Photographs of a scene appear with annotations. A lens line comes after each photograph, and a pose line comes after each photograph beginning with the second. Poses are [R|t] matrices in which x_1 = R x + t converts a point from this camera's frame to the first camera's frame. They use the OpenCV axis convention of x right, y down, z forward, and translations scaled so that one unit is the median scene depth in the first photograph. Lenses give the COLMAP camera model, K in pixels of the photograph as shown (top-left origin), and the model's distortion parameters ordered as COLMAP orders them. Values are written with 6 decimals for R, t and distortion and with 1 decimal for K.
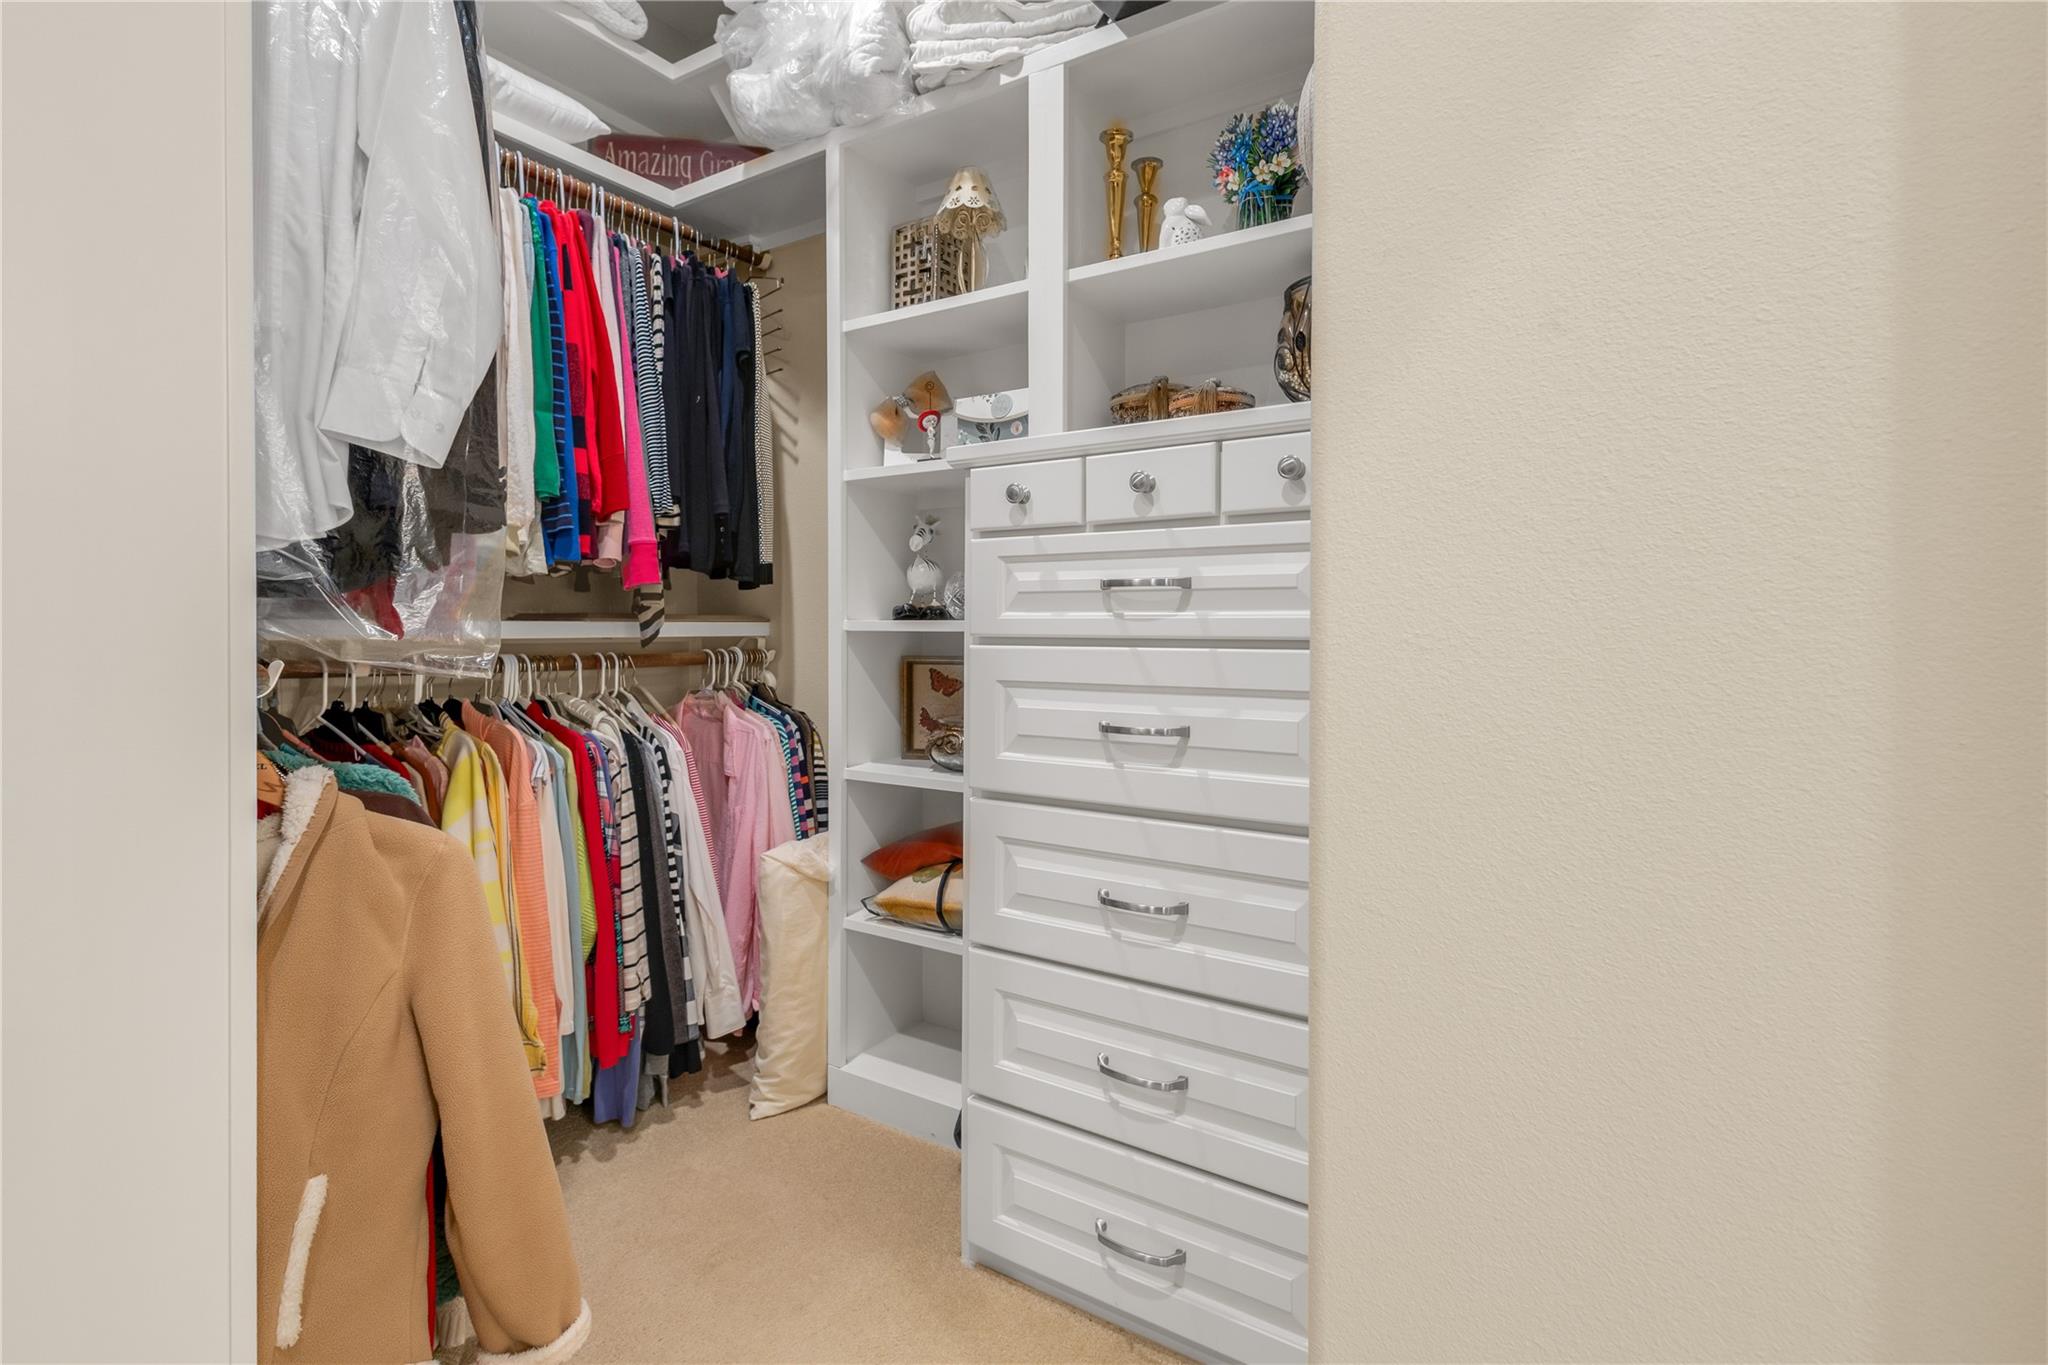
lens RADIAL K [[962.1, 0, 1026.5], [0, 962.1, 631.5], [0, 0, 1]] dist [0.007704, 0.000281]
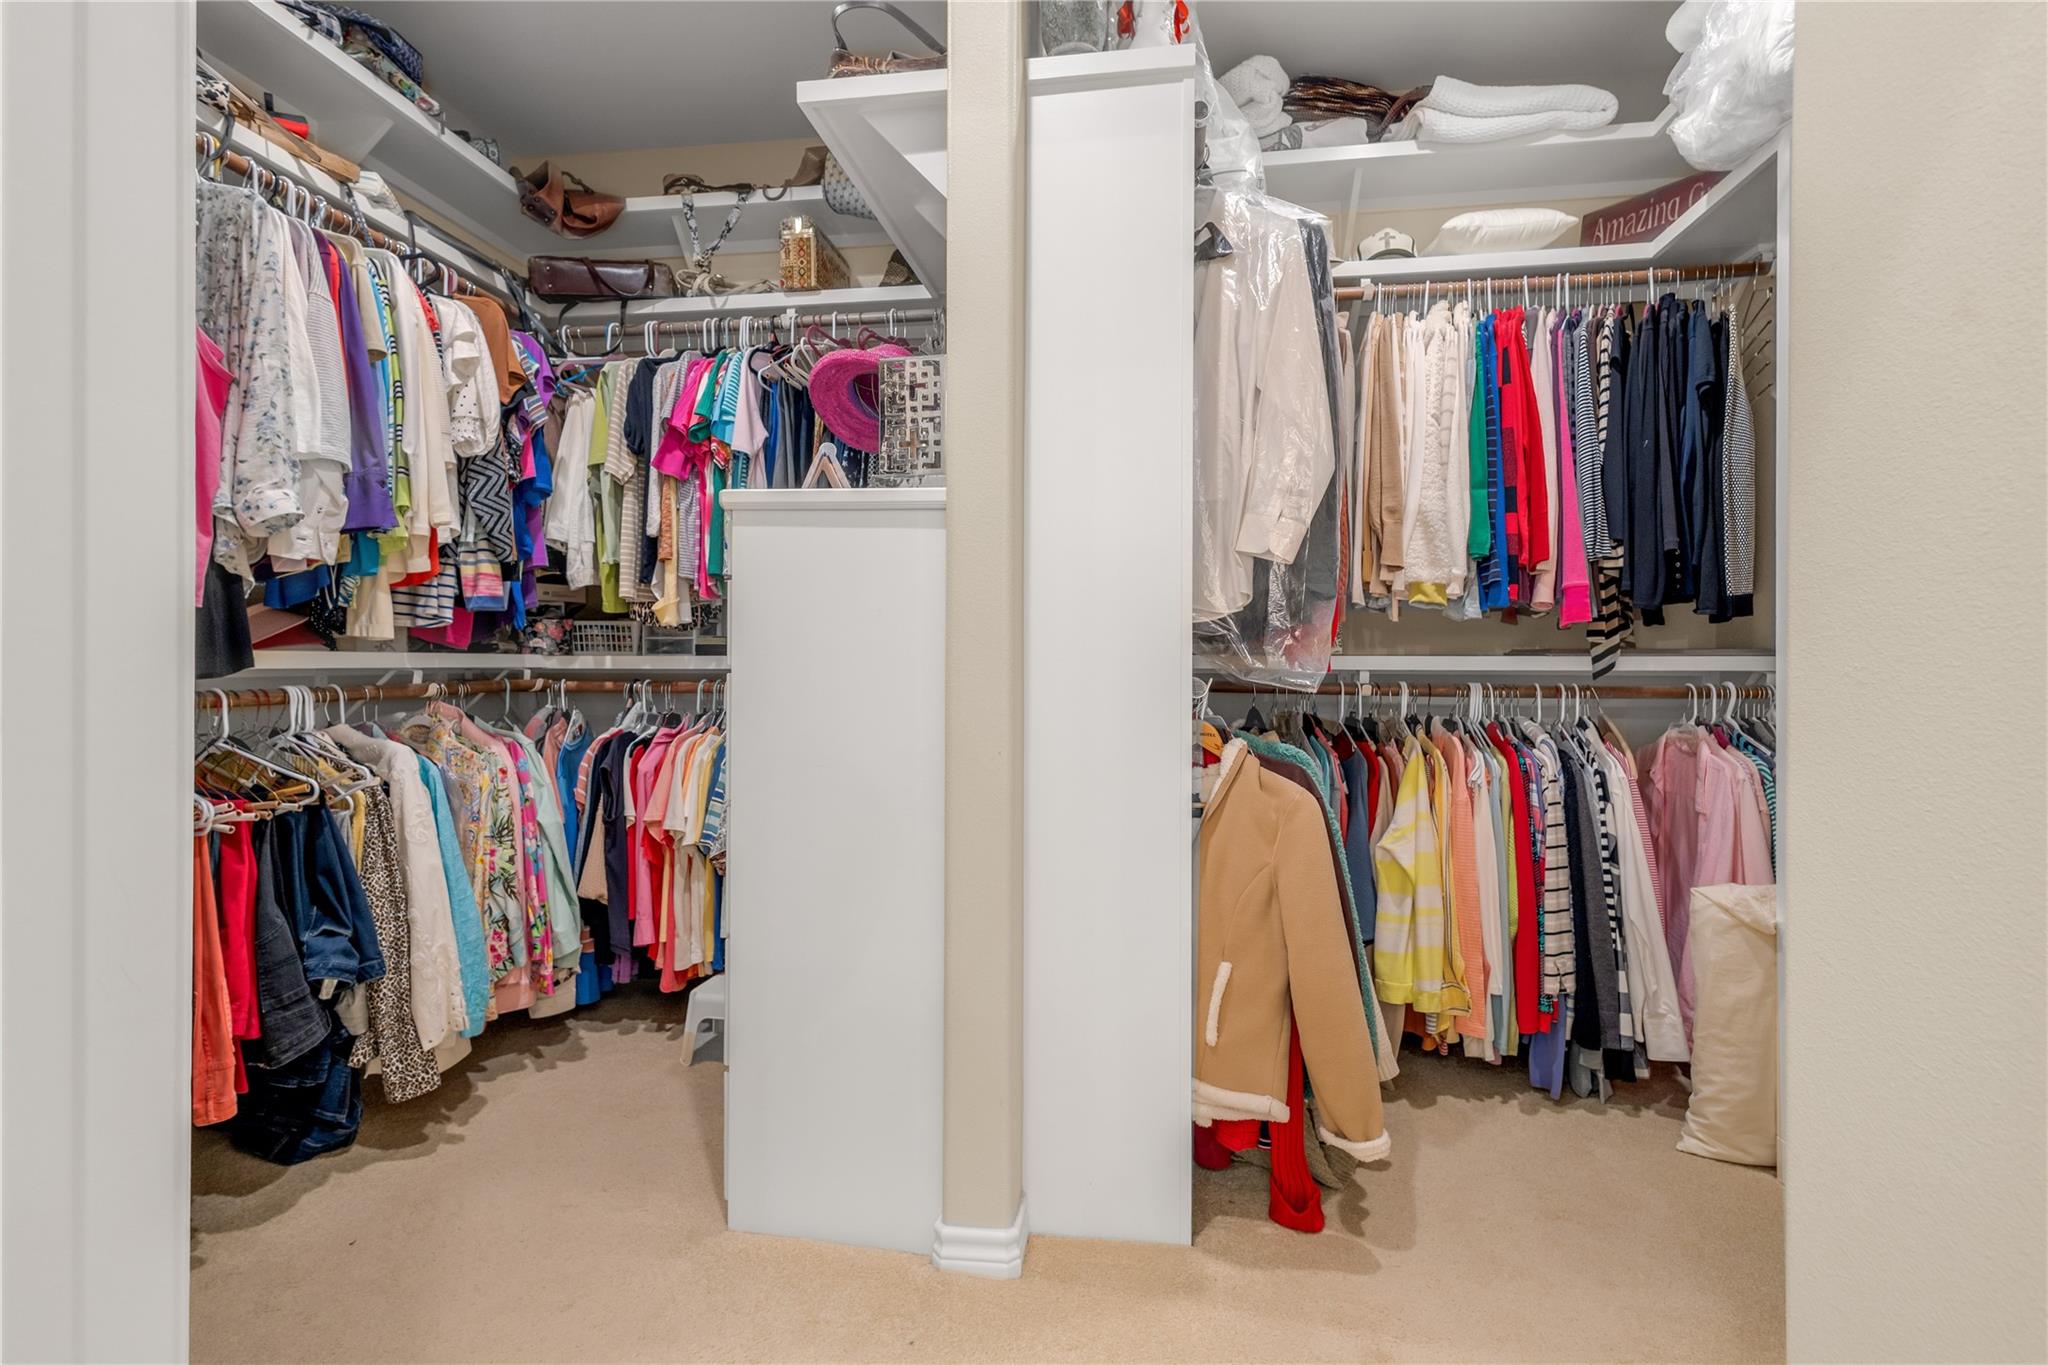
lens RADIAL K [[962.1, 0, 1026.5], [0, 962.1, 631.5], [0, 0, 1]] dist [0.007704, 0.000281]
pose [[0.410898, -0.028229, -0.911244, 0.363708], [-0.004524, 0.999445, -0.033001, 0.001077], [0.911670, 0.017682, 0.410542, -0.045183]]
